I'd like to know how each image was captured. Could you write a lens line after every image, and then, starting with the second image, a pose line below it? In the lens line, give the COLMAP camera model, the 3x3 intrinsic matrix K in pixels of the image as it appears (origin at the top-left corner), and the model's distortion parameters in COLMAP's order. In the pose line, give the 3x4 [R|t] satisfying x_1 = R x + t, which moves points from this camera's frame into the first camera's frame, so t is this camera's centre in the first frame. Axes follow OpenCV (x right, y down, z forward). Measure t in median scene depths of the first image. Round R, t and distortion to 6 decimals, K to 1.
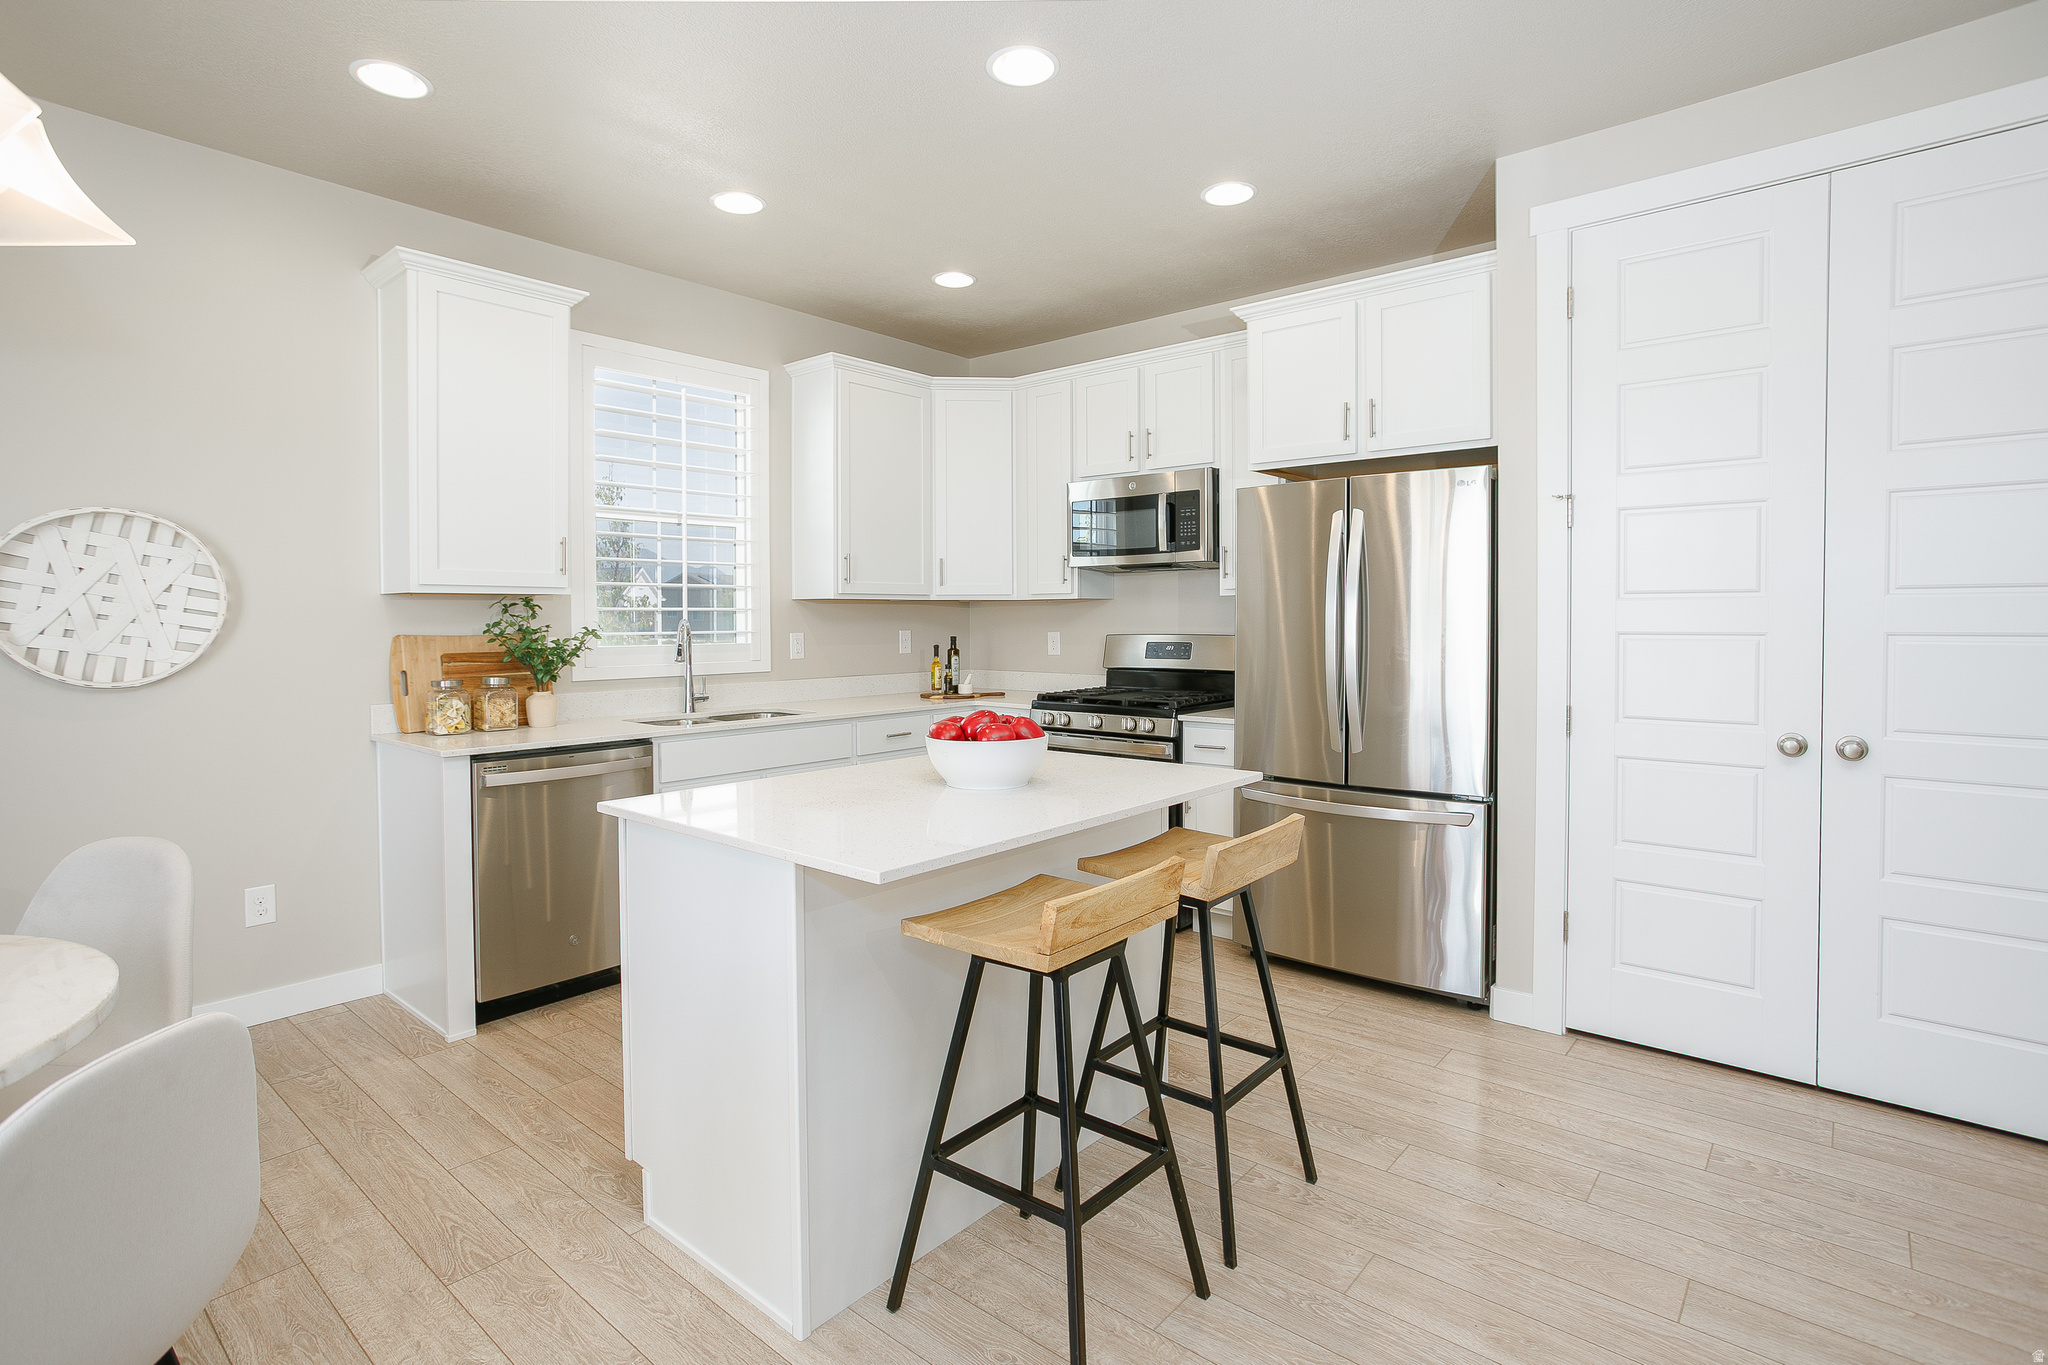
lens RADIAL K [[993.6, 0, 1018.5], [0, 993.6, 629.4], [0, 0, 1]] dist [-0.021223, 0.015657]
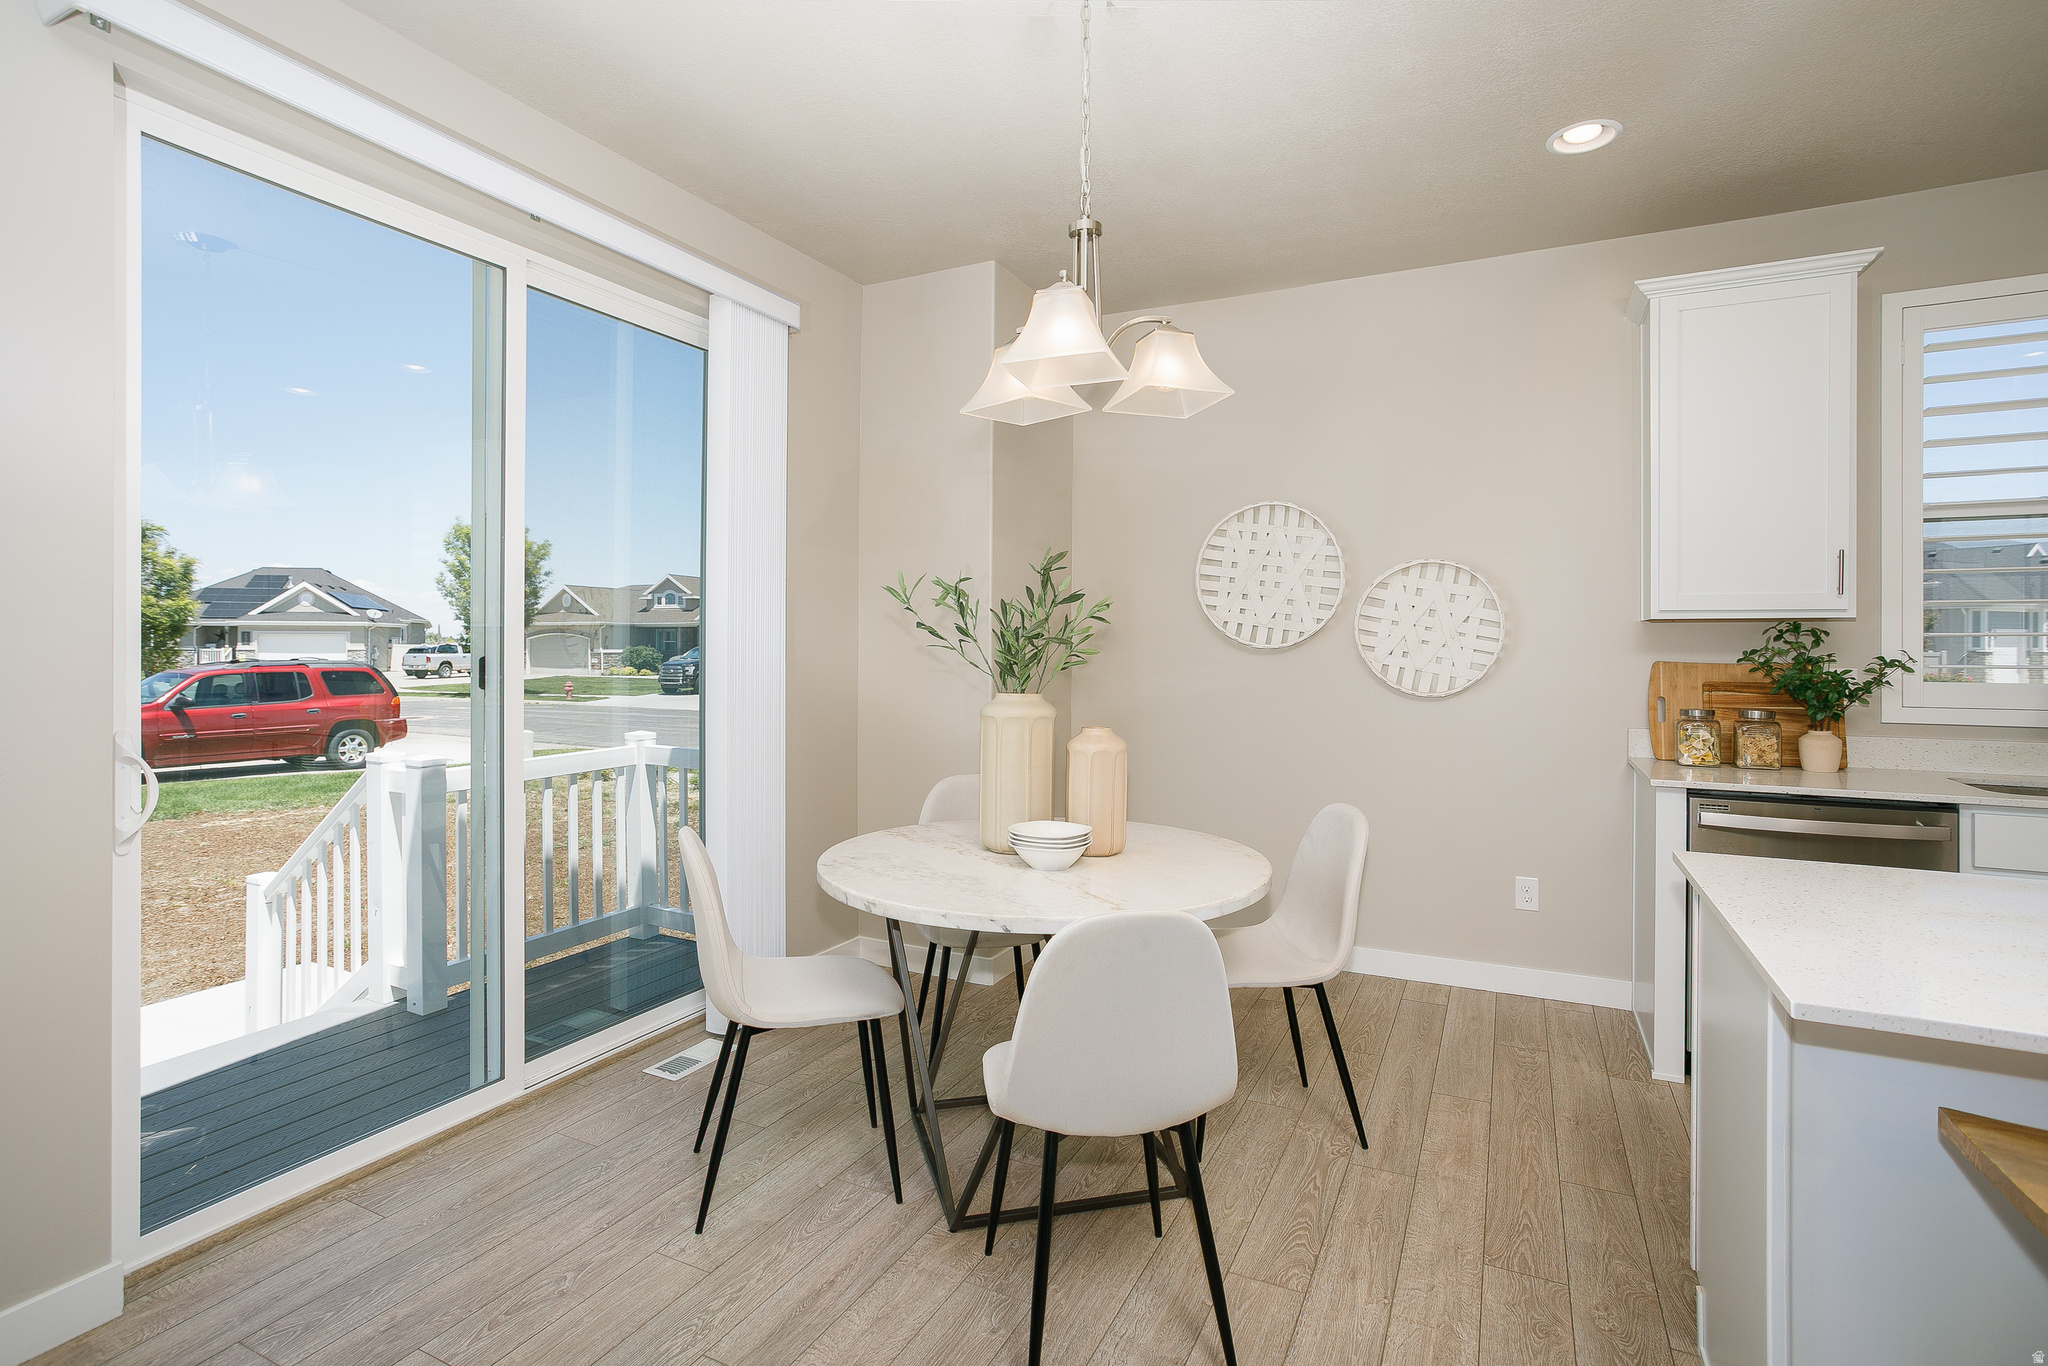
lens RADIAL K [[992.8, 0, 1025.6], [0, 992.8, 640.2], [0, 0, 1]] dist [-0.033545, 0.022044]
pose [[0.263090, 0.000640, -0.964771, 0.190807], [-0.015896, 0.999867, -0.003672, -0.002049], [0.964640, 0.016302, 0.263065, 0.133317]]
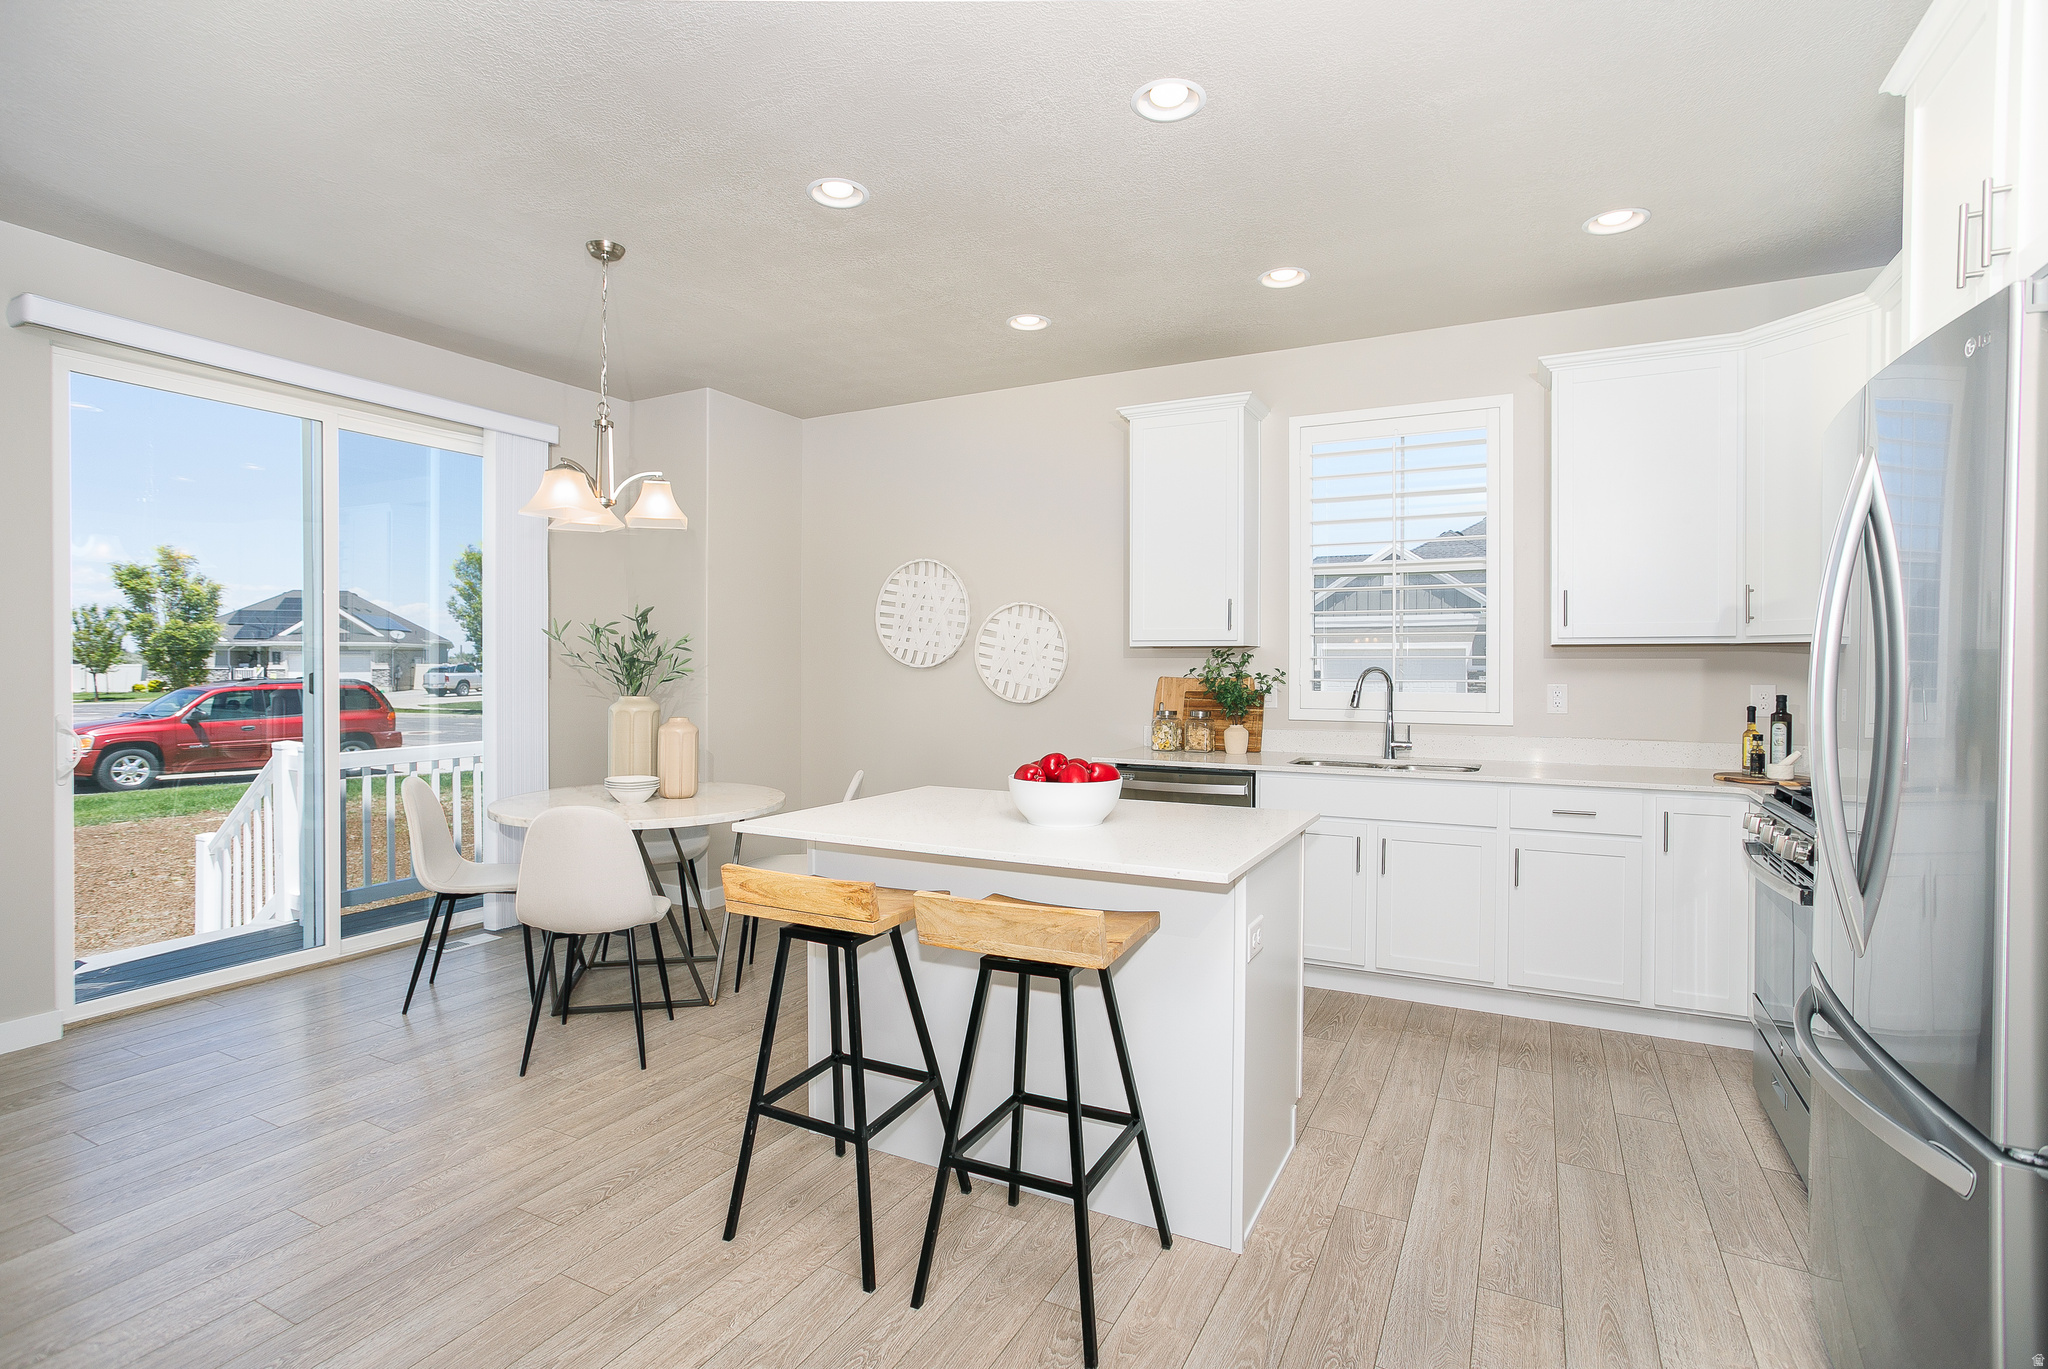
lens RADIAL K [[993.7, 0, 1020.5], [0, 993.7, 665.6], [0, 0, 1]] dist [-0.046635, 0.034078]
pose [[0.236441, 0.006879, -0.971621, 0.780634], [-0.014839, 0.999884, 0.003468, -0.013788], [0.971532, 0.013598, 0.236516, 0.542236]]
